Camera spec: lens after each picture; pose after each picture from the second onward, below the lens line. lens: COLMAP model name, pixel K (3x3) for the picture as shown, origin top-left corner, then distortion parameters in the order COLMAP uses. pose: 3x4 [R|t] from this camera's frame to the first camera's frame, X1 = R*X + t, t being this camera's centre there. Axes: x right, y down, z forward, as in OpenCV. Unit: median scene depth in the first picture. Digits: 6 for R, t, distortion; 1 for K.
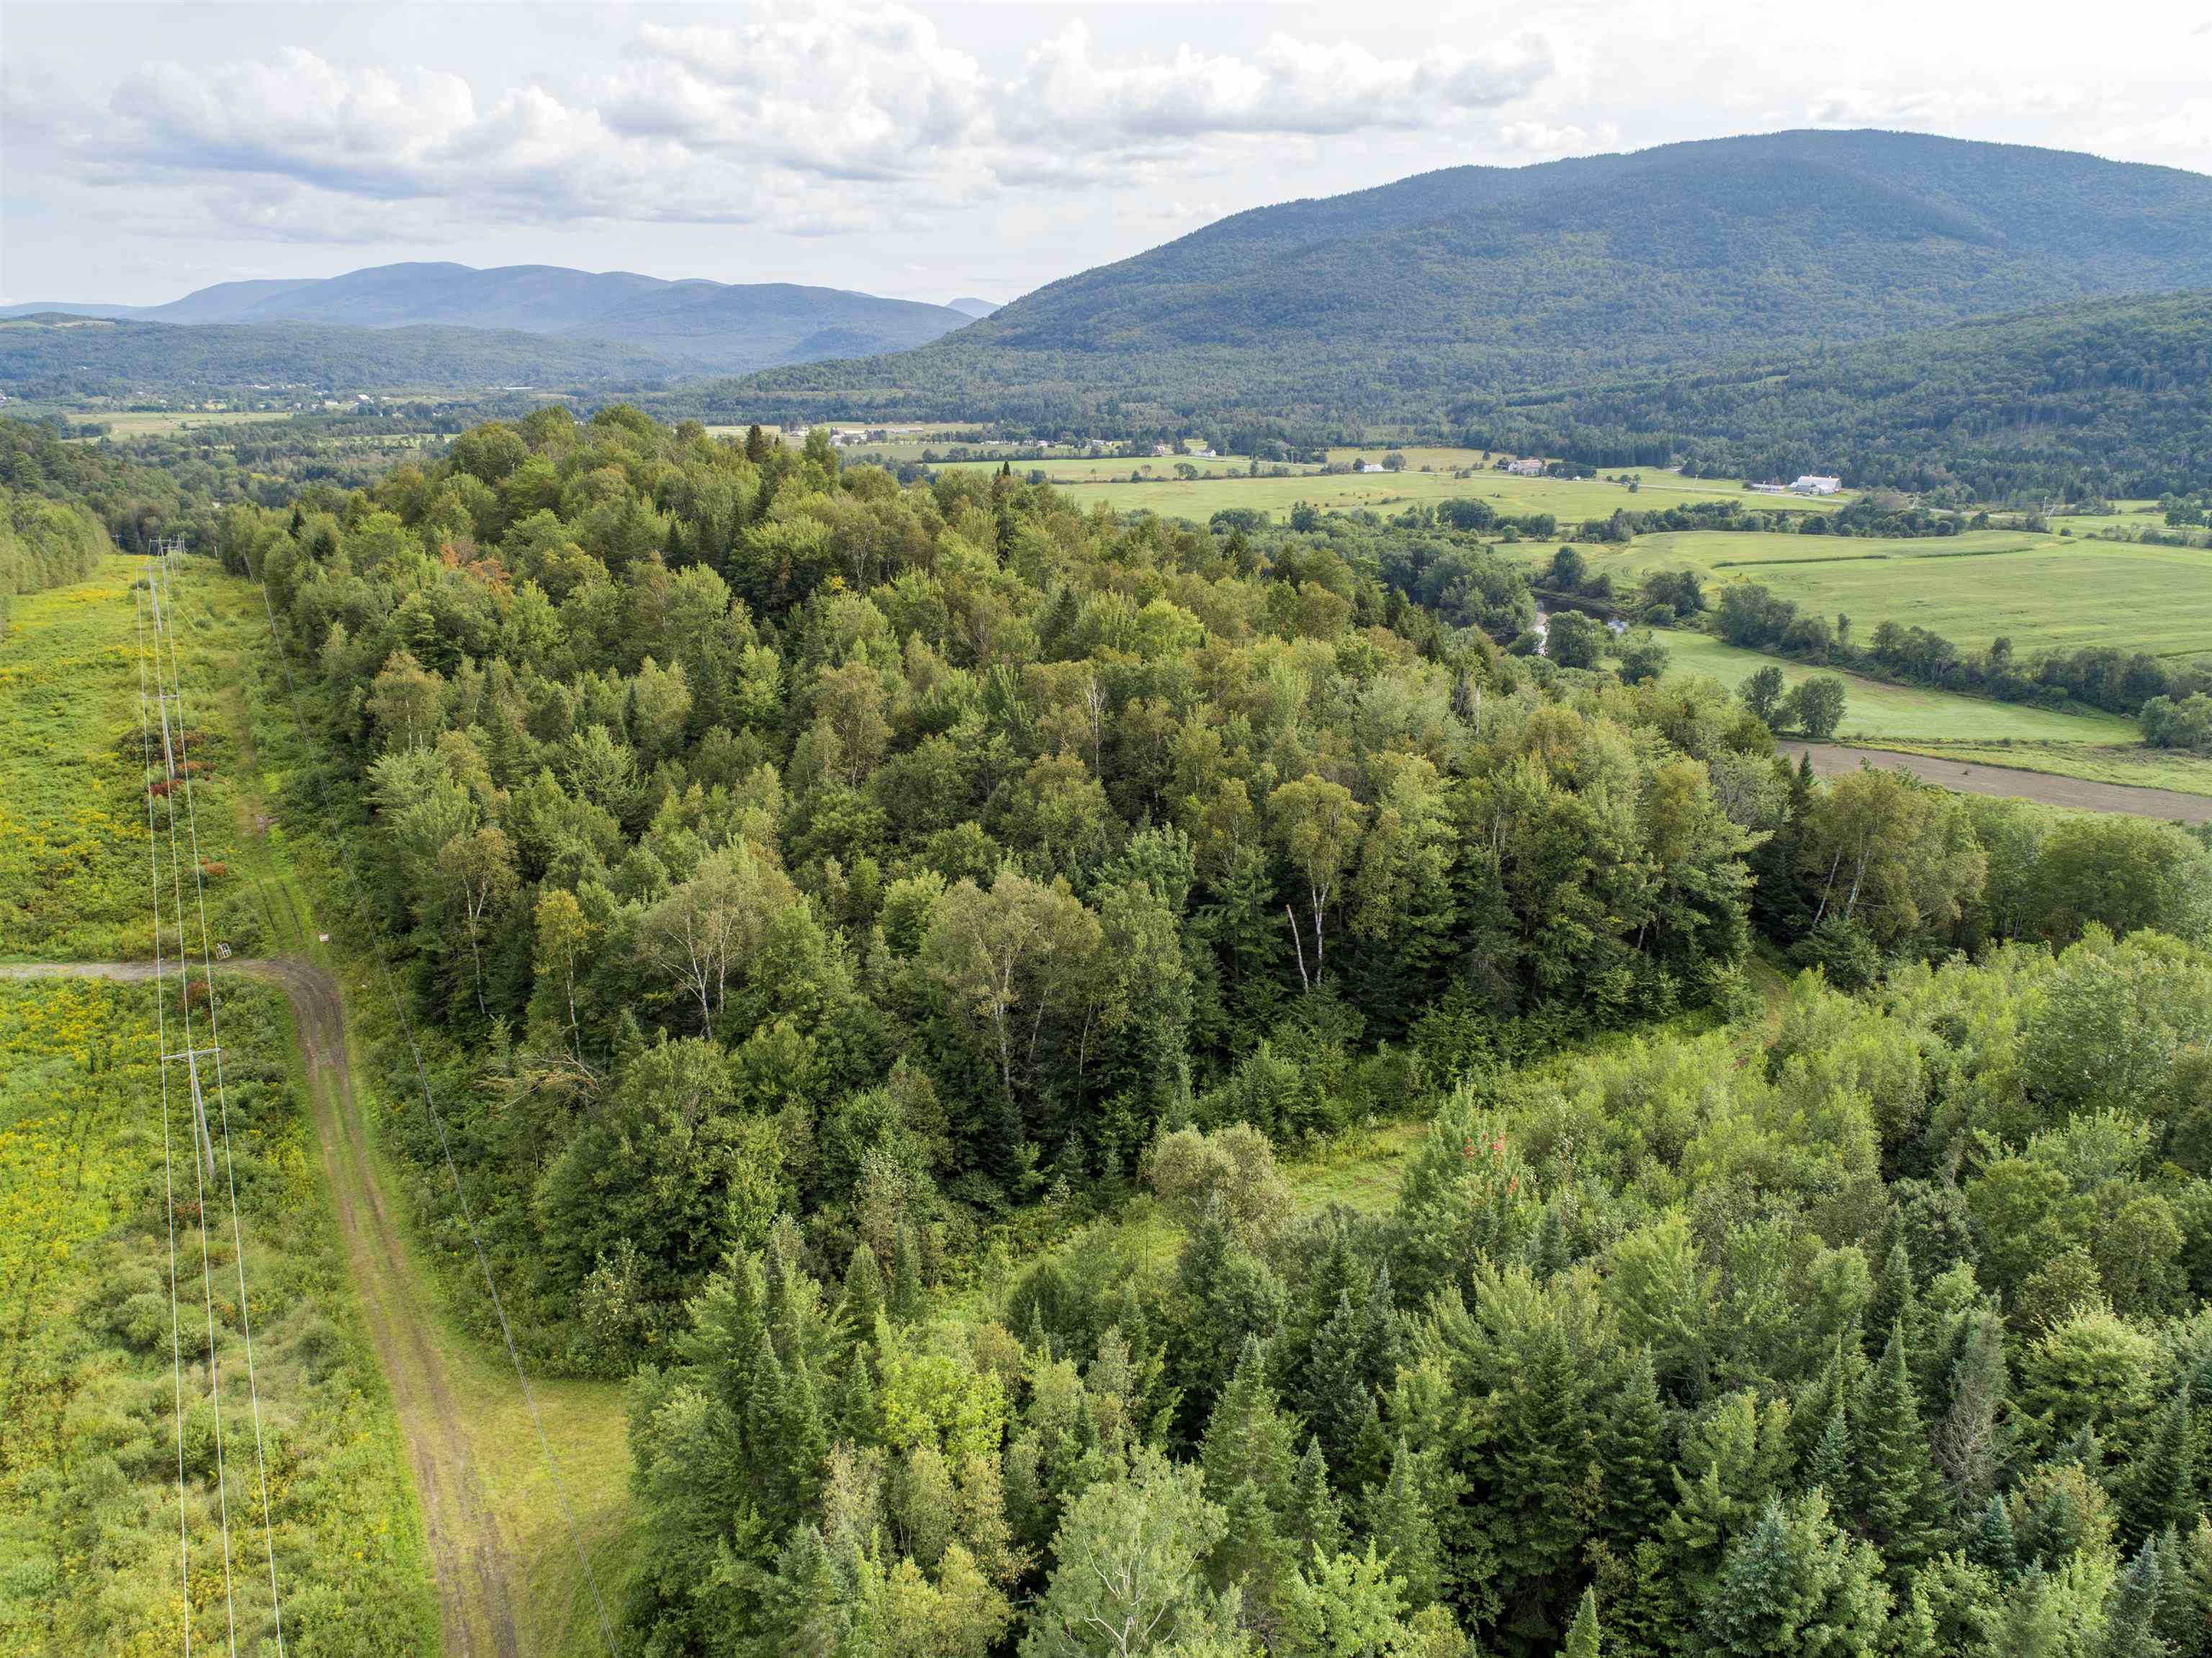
lens RADIAL K [[1664.0, 0, 1105.8], [0, 1664.0, 817.1], [0, 0, 1]] dist [-0.030094, 0.013854]
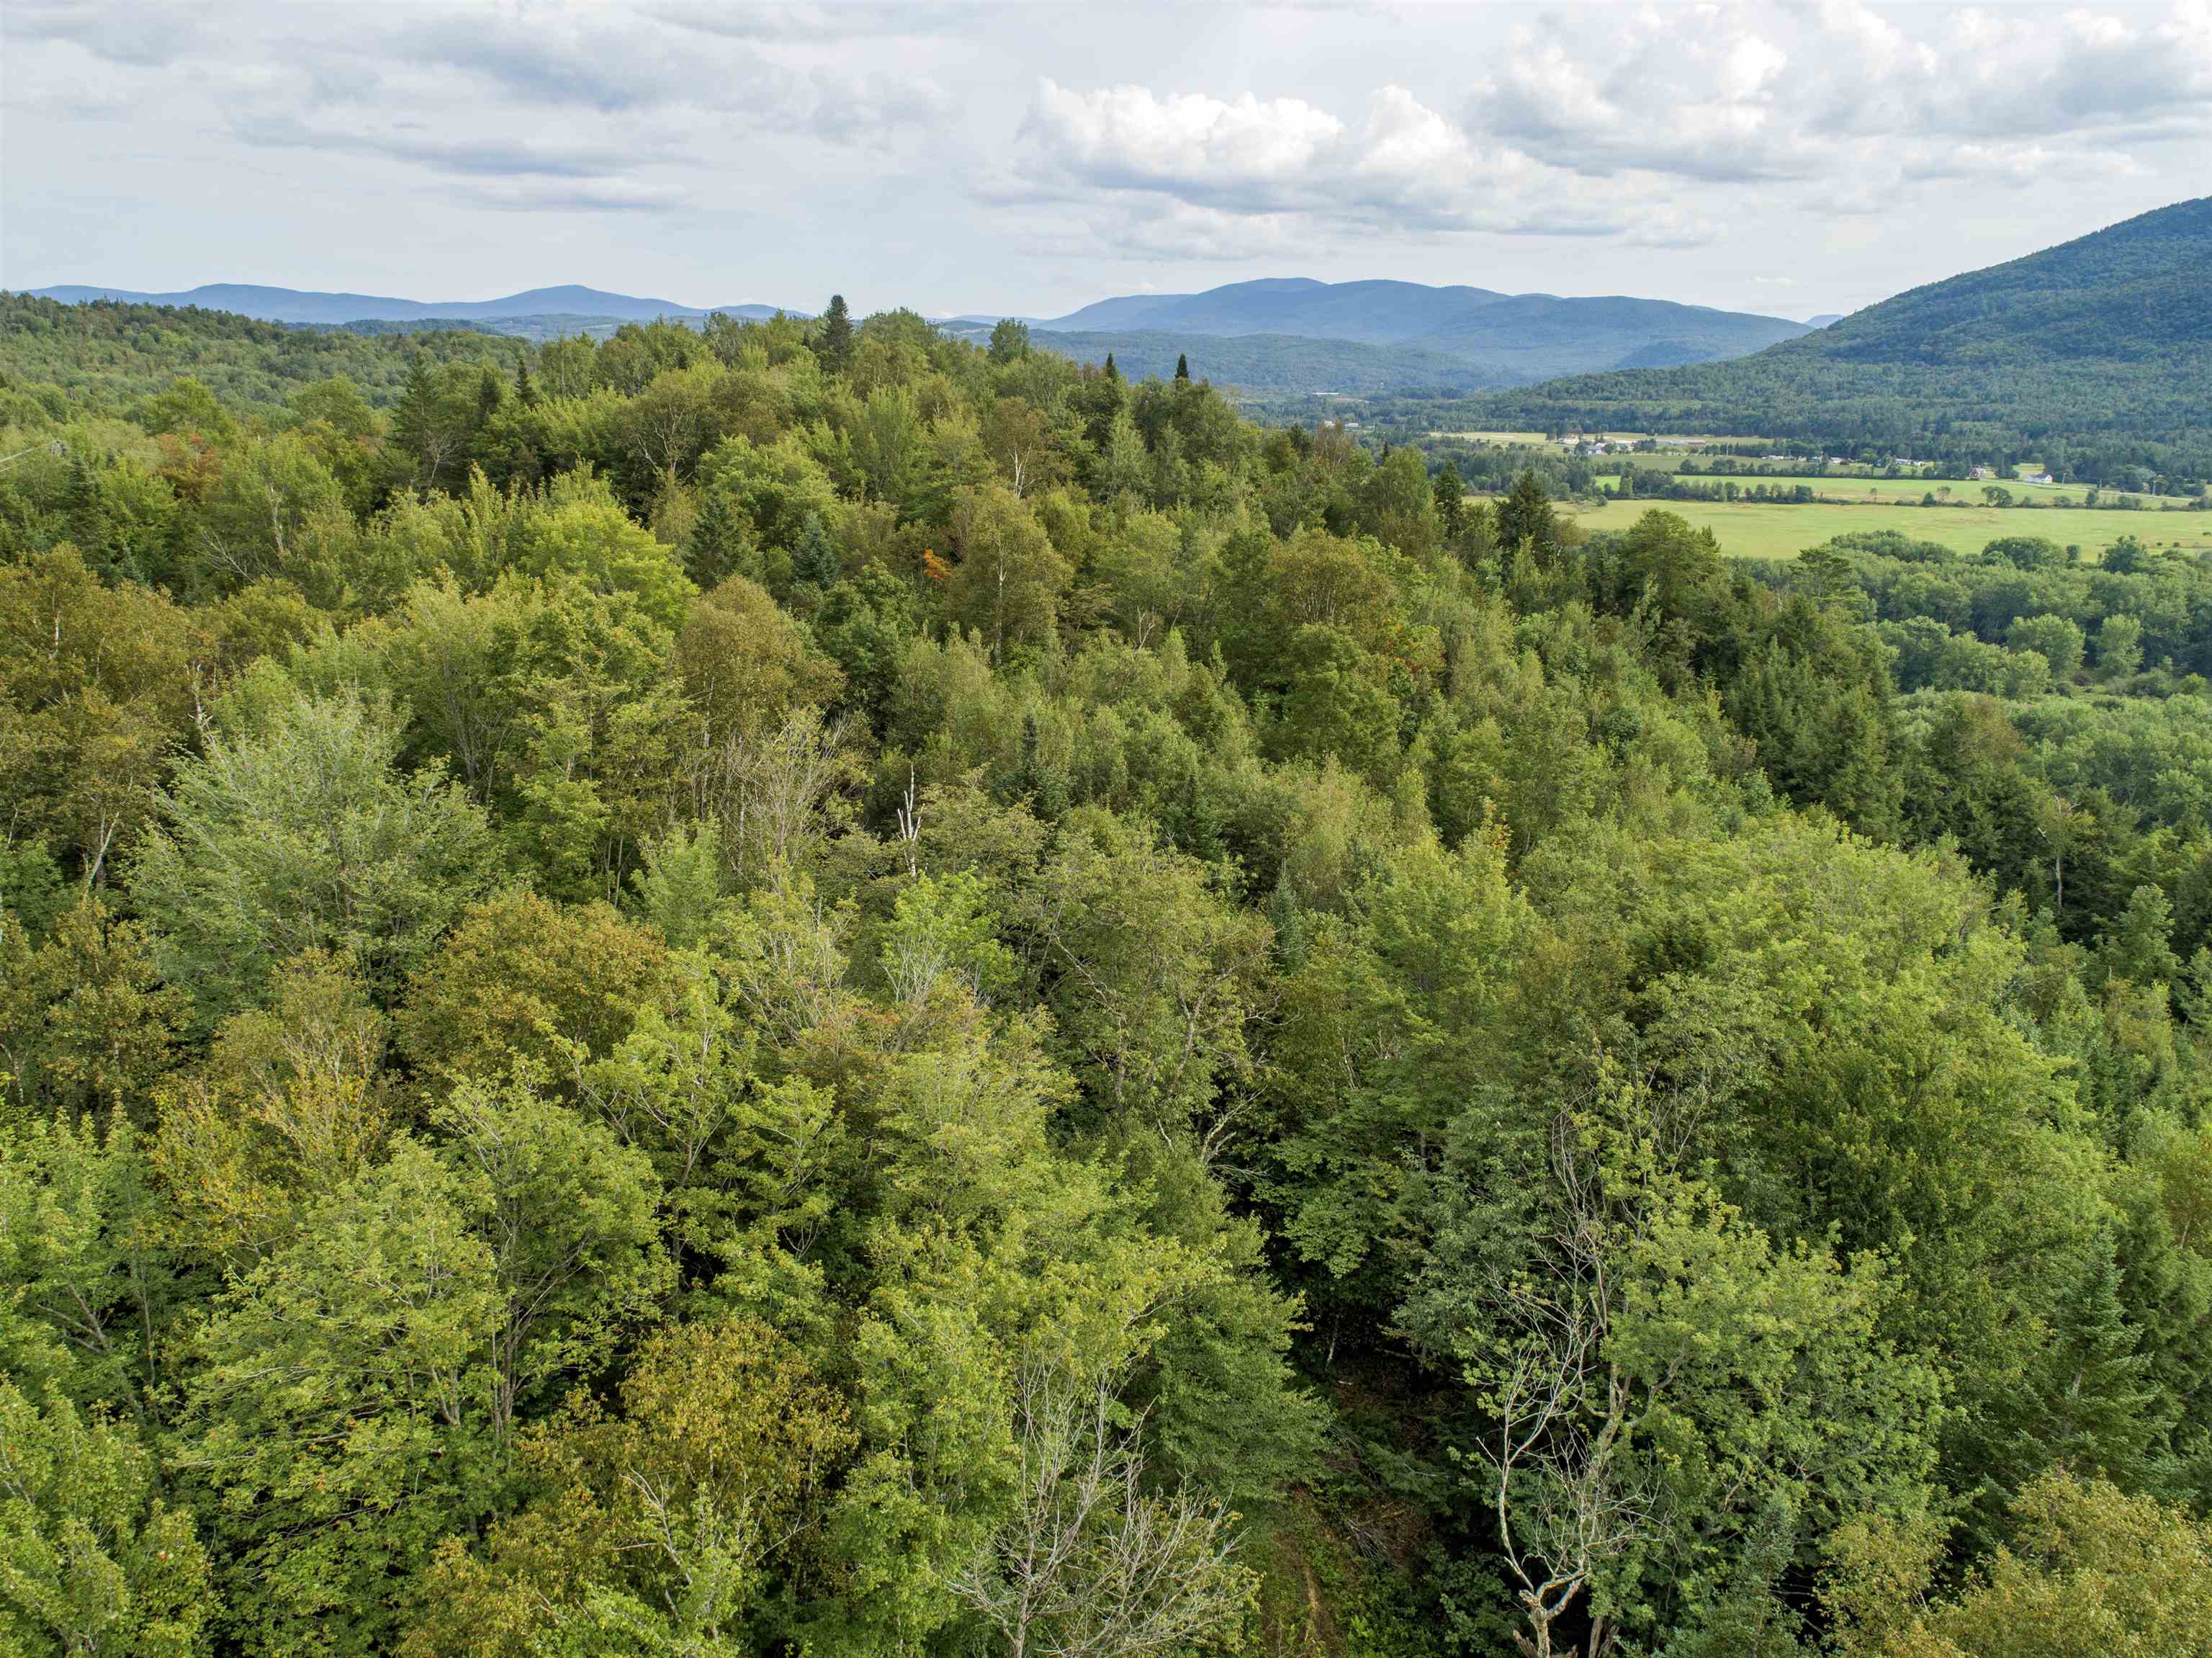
lens RADIAL K [[1664.0, 0, 1105.8], [0, 1664.0, 817.1], [0, 0, 1]] dist [-0.030094, 0.013854]
pose [[0.887101, 0.130602, -0.442713, 0.021814], [-0.134729, 0.990632, 0.022273, -0.004403], [0.441475, 0.039888, 0.896387, 0.039712]]
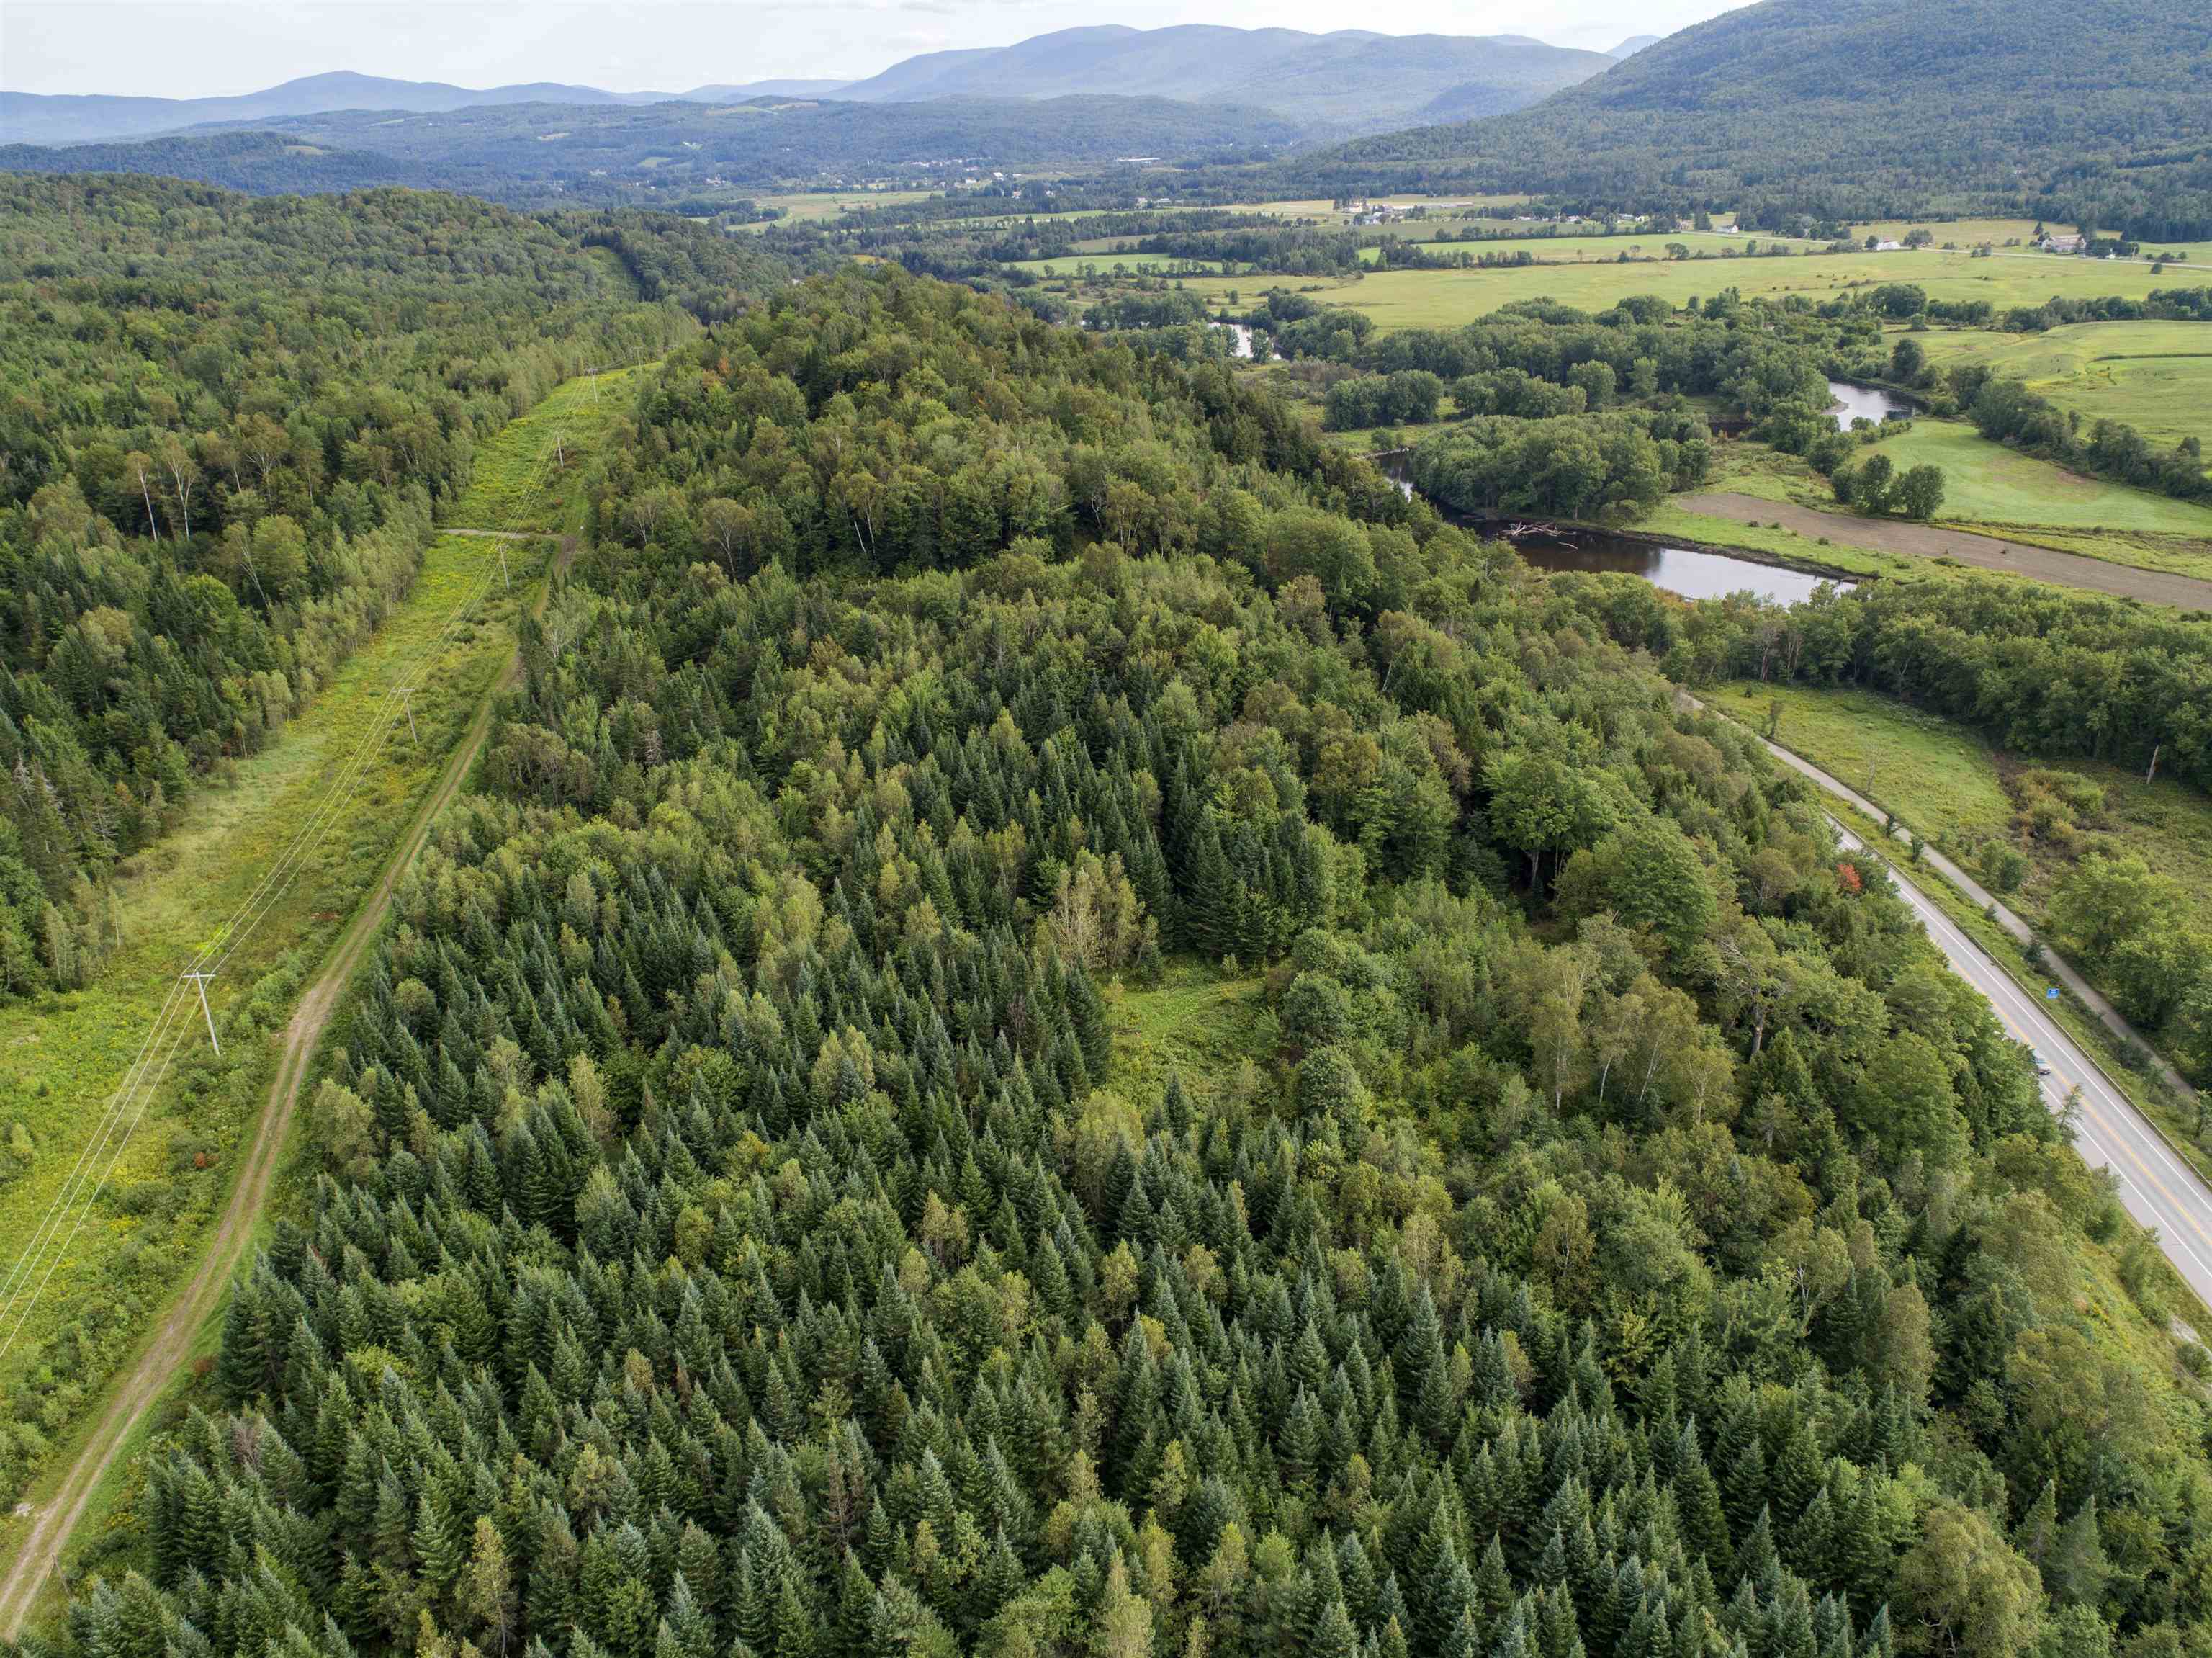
lens RADIAL K [[1664.0, 0, 1105.8], [0, 1664.0, 817.1], [0, 0, 1]] dist [-0.030094, 0.013854]
pose [[0.930076, 0.110347, -0.350402, 0.064792], [-0.062006, 0.987291, 0.146330, 0.004899], [0.362096, -0.114371, 0.925098, -0.060671]]
